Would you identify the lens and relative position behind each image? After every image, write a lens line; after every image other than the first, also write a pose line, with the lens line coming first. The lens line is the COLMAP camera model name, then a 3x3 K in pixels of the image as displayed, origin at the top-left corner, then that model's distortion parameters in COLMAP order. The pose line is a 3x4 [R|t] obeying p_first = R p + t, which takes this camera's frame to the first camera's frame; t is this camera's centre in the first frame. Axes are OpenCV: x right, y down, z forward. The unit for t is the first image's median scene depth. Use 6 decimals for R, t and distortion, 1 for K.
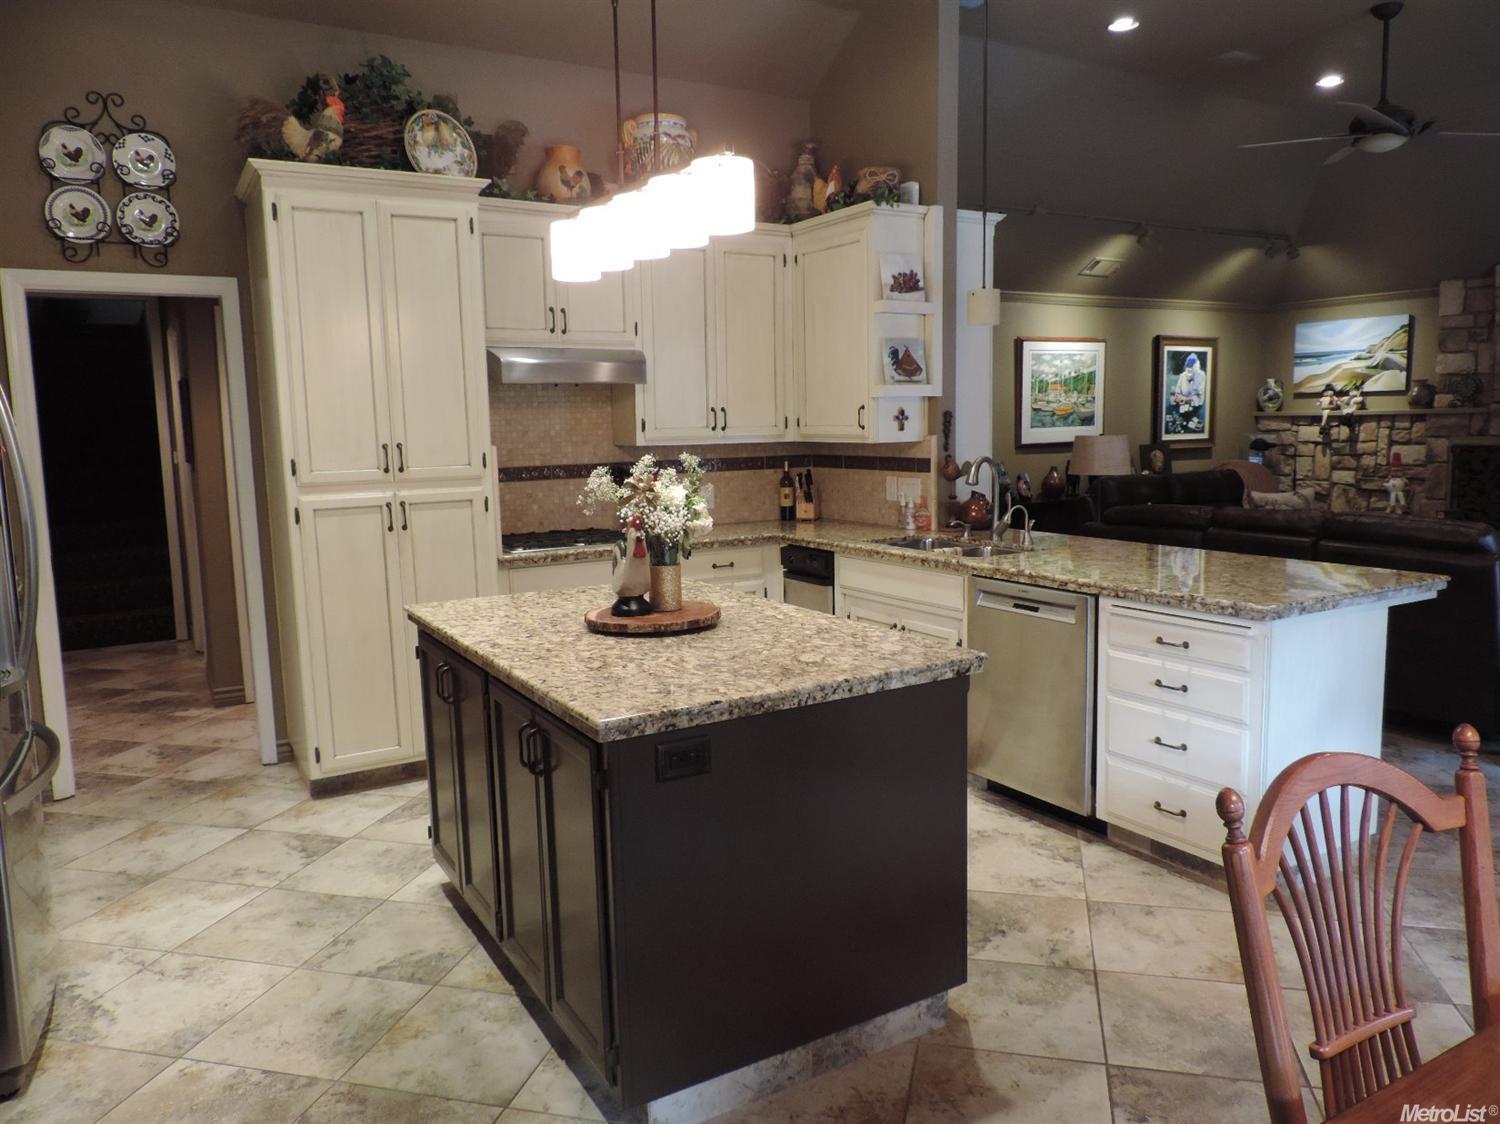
lens RADIAL K [[1072.3, 0, 752.1], [0, 1072.3, 558.7], [0, 0, 1]] dist [-0.020519, 0.019428]
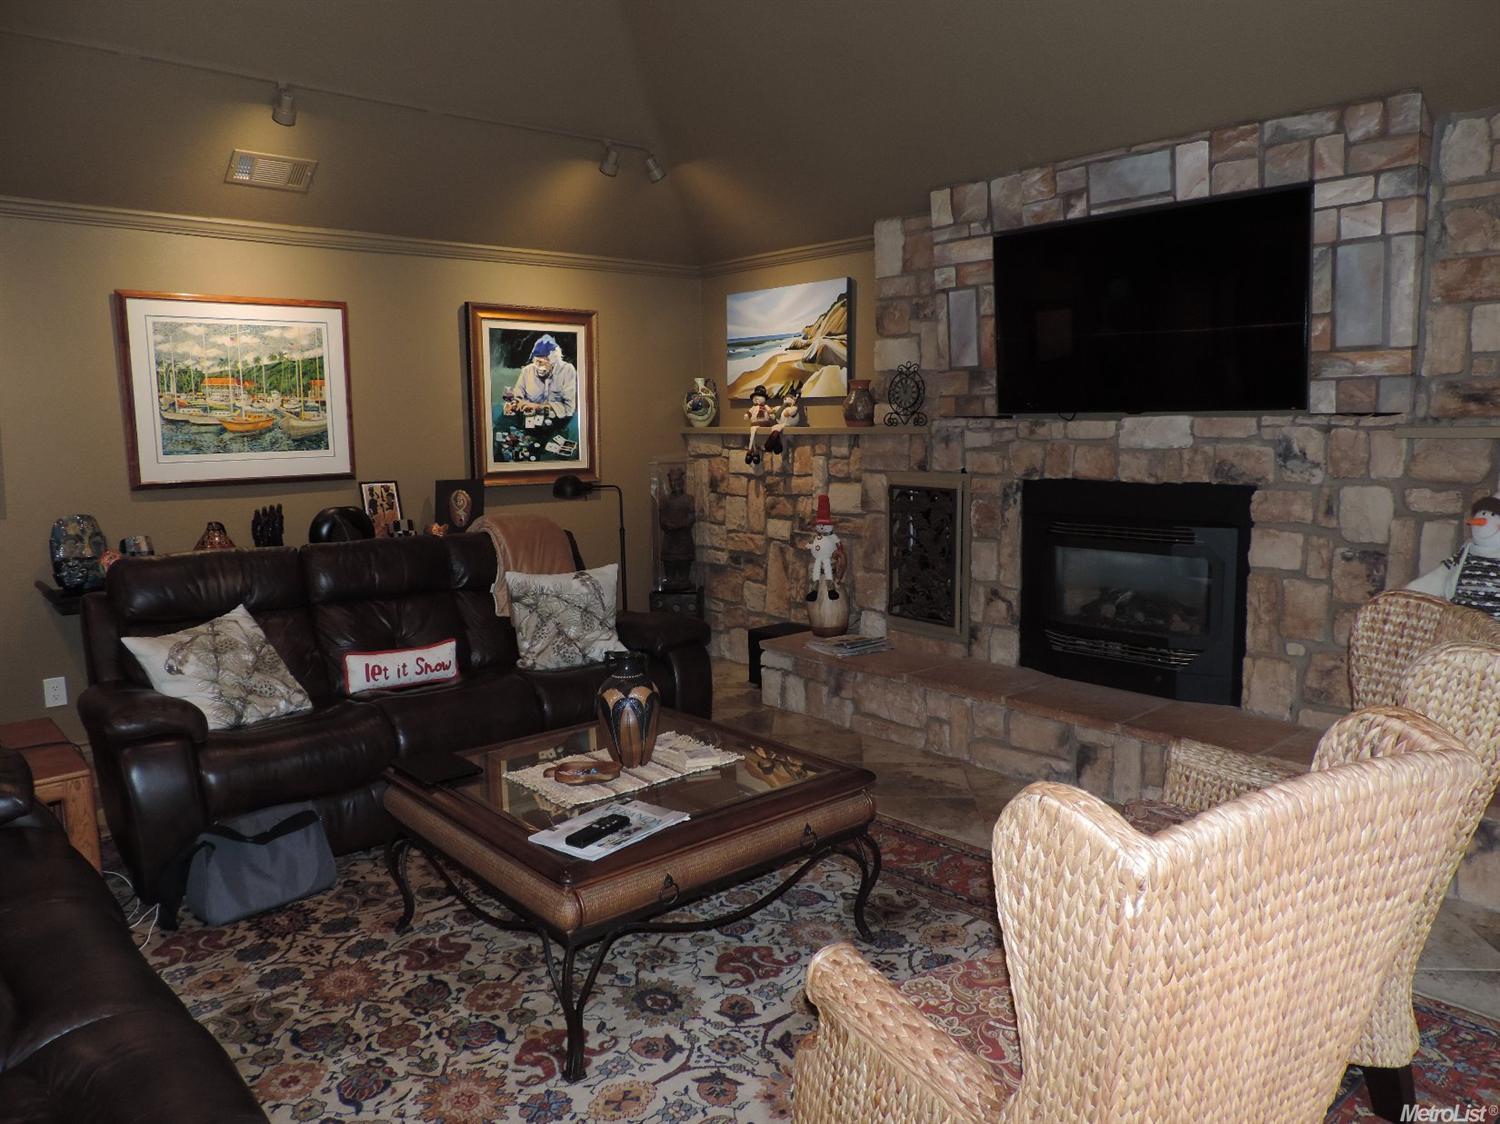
lens RADIAL K [[1072.3, 0, 743.6], [0, 1072.3, 561.3], [0, 0, 1]] dist [-0.020519, 0.019428]
pose [[0.985822, -0.010868, 0.167440, 0.444431], [0.011378, 0.999933, -0.002084, -0.058792], [-0.167406, 0.003960, 0.985880, 0.378511]]
